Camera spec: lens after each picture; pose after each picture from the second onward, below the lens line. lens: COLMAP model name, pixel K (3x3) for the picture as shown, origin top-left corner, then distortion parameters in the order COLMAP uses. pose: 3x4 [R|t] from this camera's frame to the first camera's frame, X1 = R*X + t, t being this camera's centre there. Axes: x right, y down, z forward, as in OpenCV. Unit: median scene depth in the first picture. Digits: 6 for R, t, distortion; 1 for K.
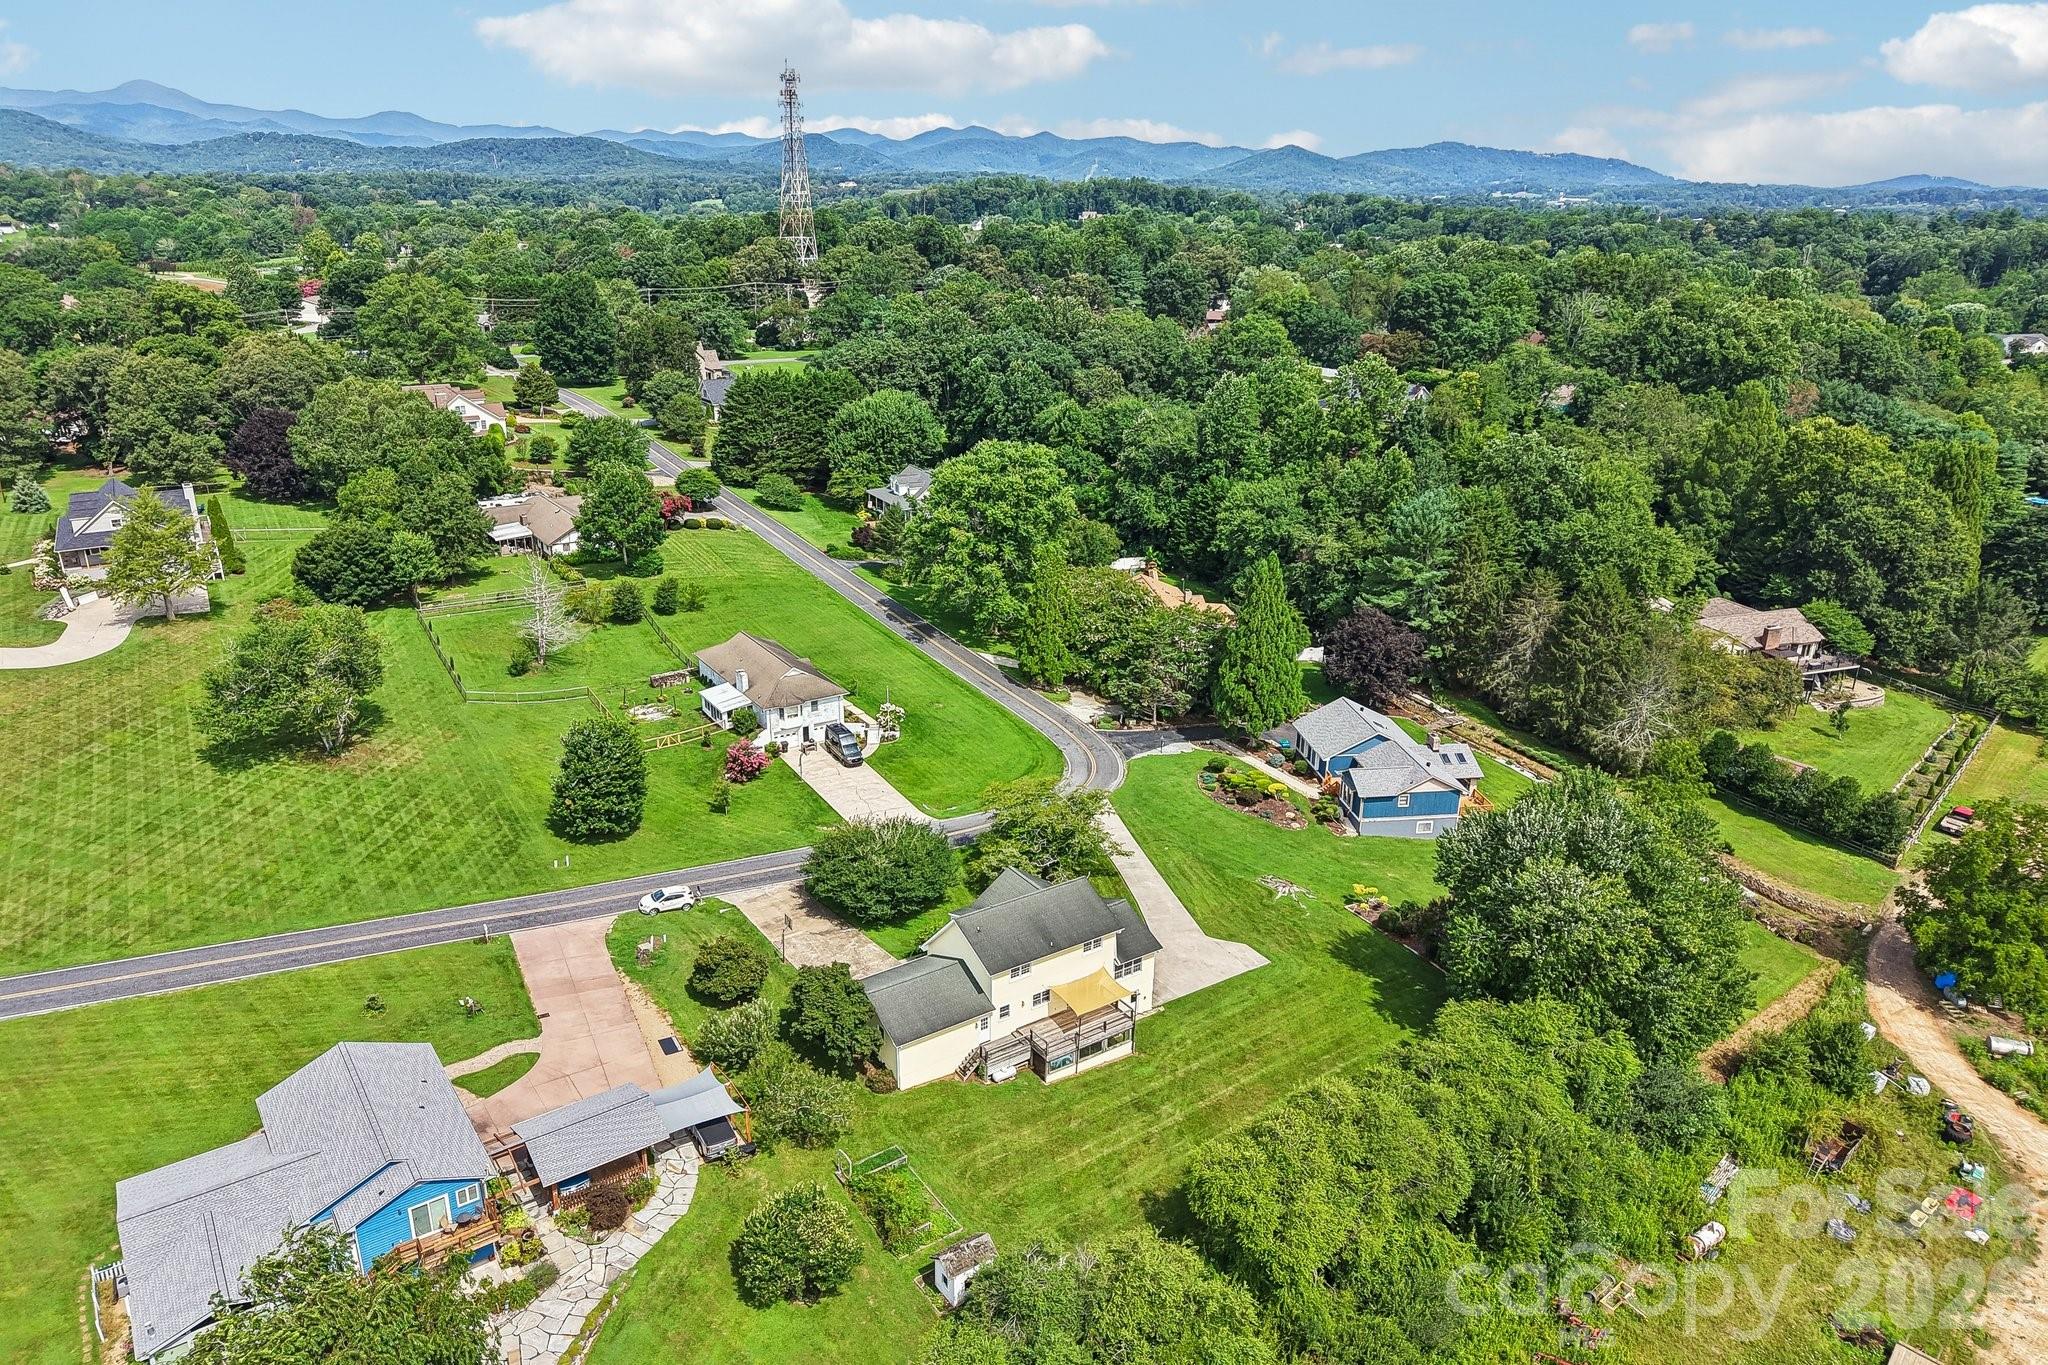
lens RADIAL K [[1388.0, 0, 1023.3], [0, 1388.0, 652.2], [0, 0, 1]] dist [0.027358, -0.019403]
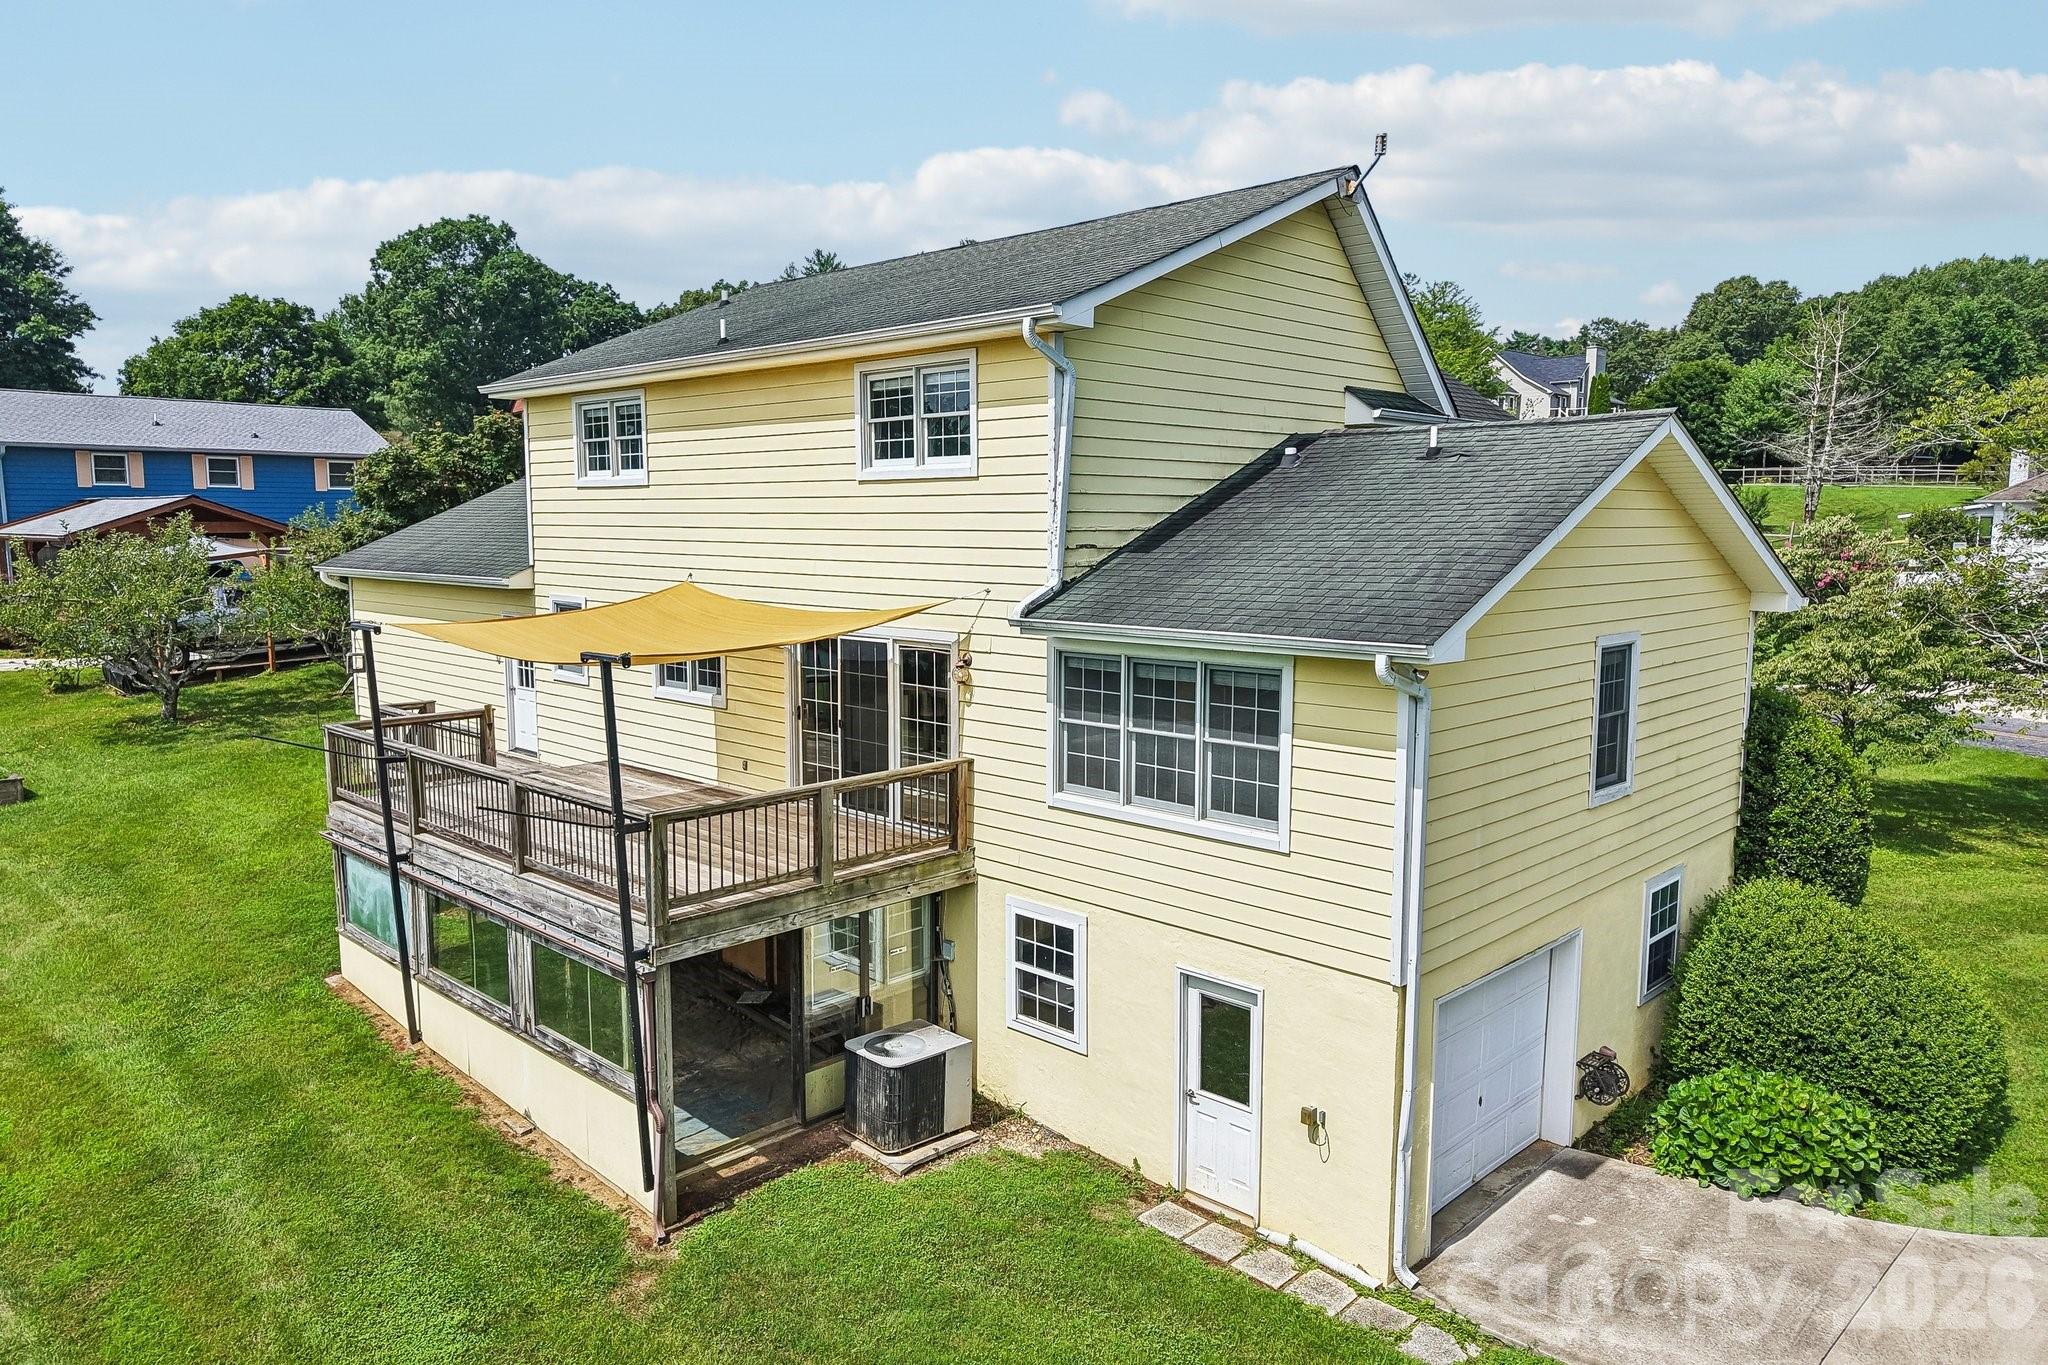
lens RADIAL K [[1390.8, 0, 1020.9], [0, 1390.8, 654.1], [0, 0, 1]] dist [0.011081, 0.002002]
pose [[0.215526, 0.089868, -0.972354, 0.189986], [-0.311936, 0.949920, 0.018653, 0.219651], [0.925335, 0.299292, 0.232765, 0.945356]]
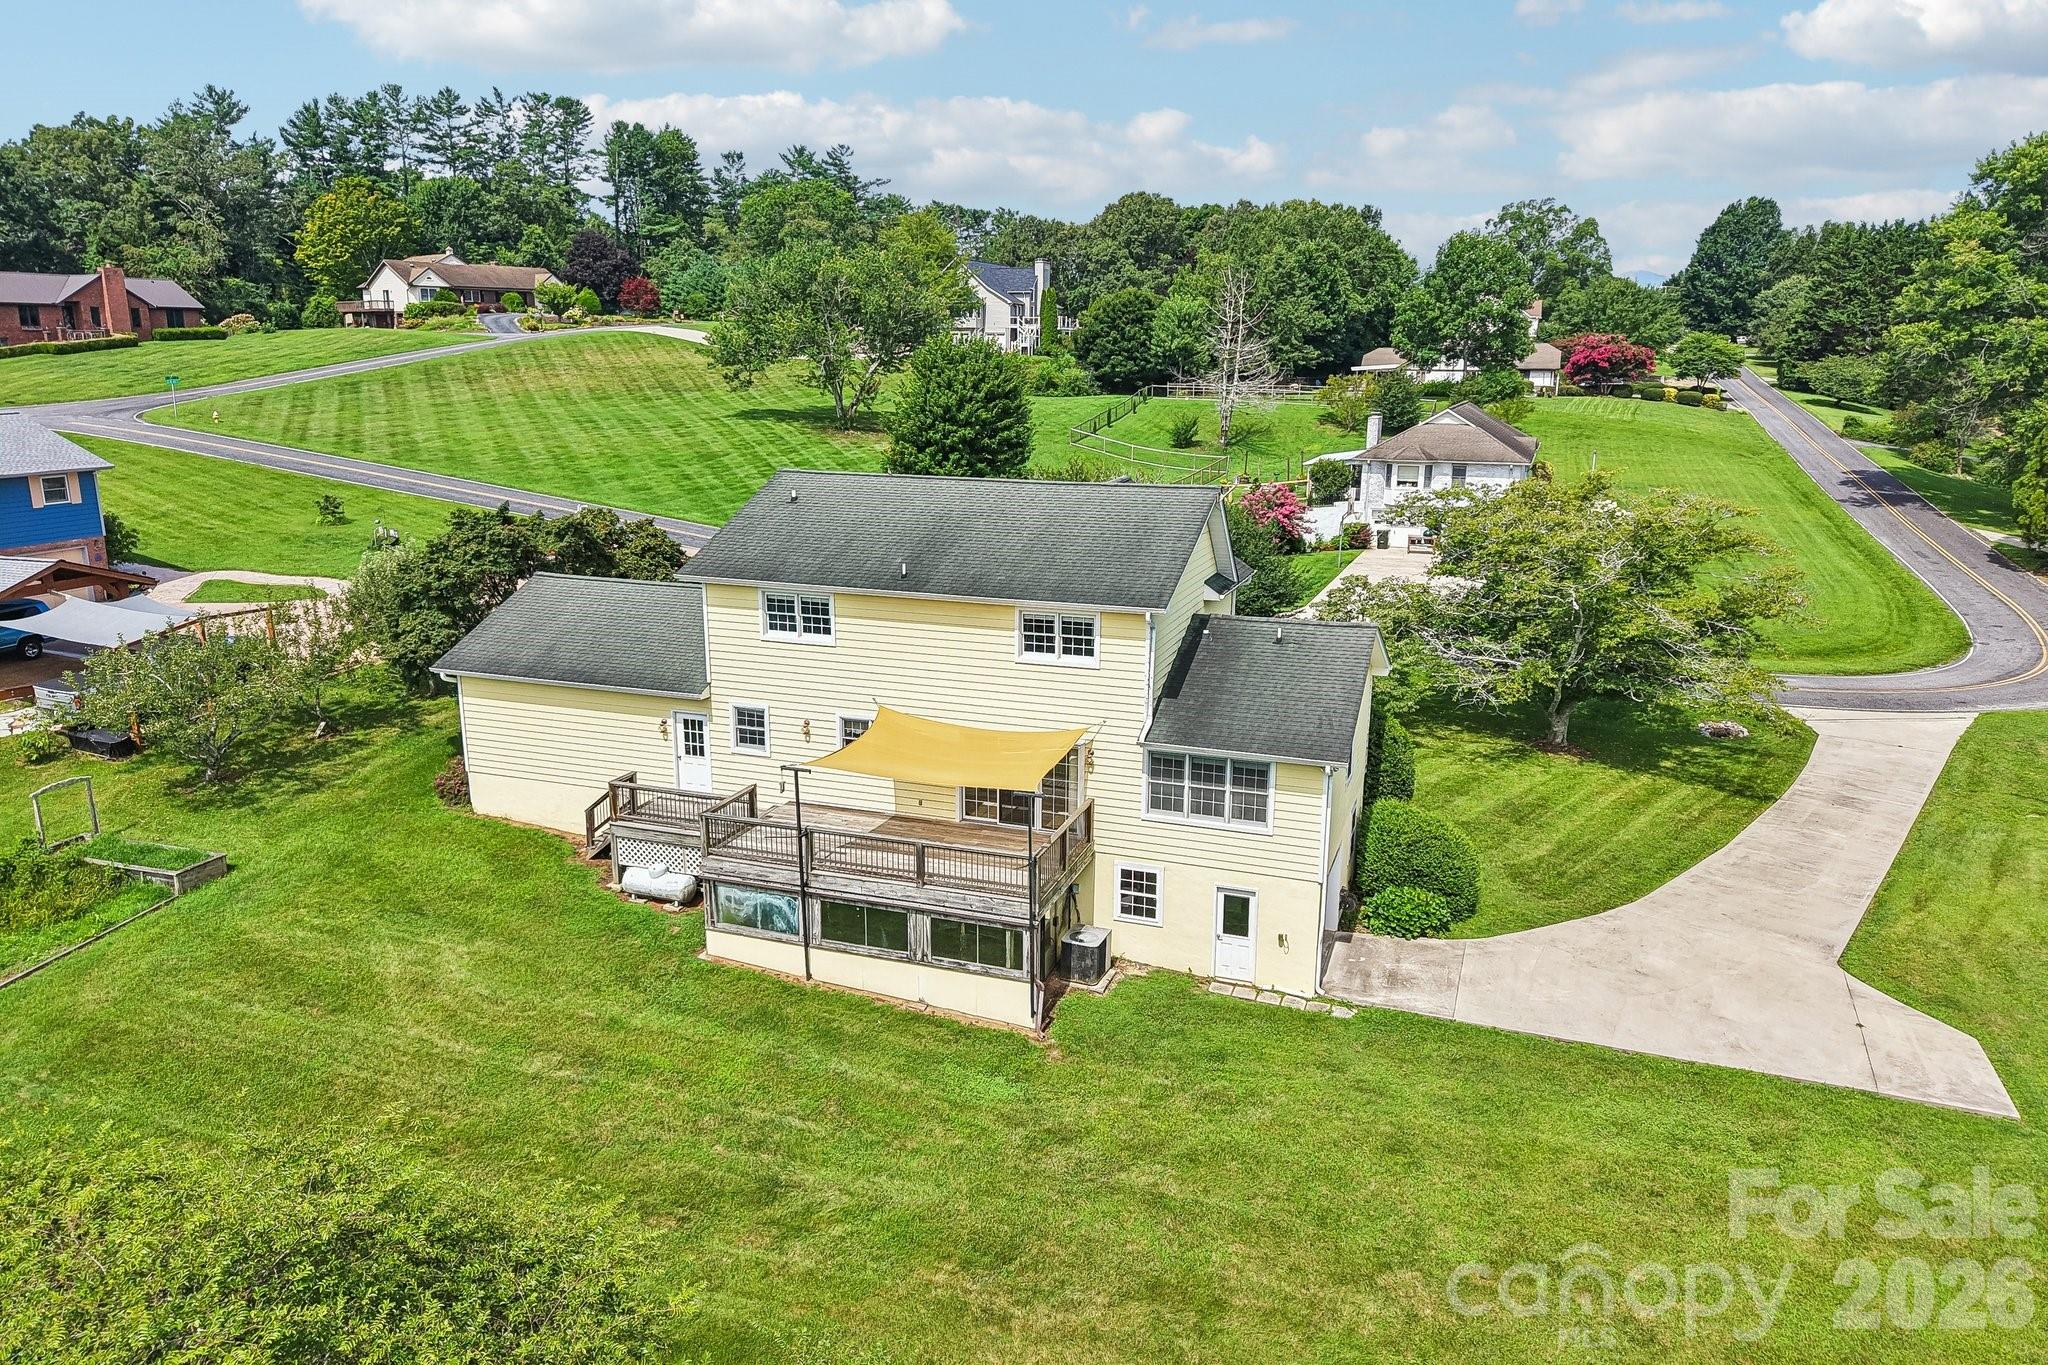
lens RADIAL K [[1388.0, 0, 1023.3], [0, 1388.0, 652.2], [0, 0, 1]] dist [0.027358, -0.019403]
pose [[0.598202, 0.168857, -0.783353, 0.267447], [-0.257230, 0.966277, 0.011856, 0.204556], [0.758938, 0.194410, 0.621464, 0.779471]]
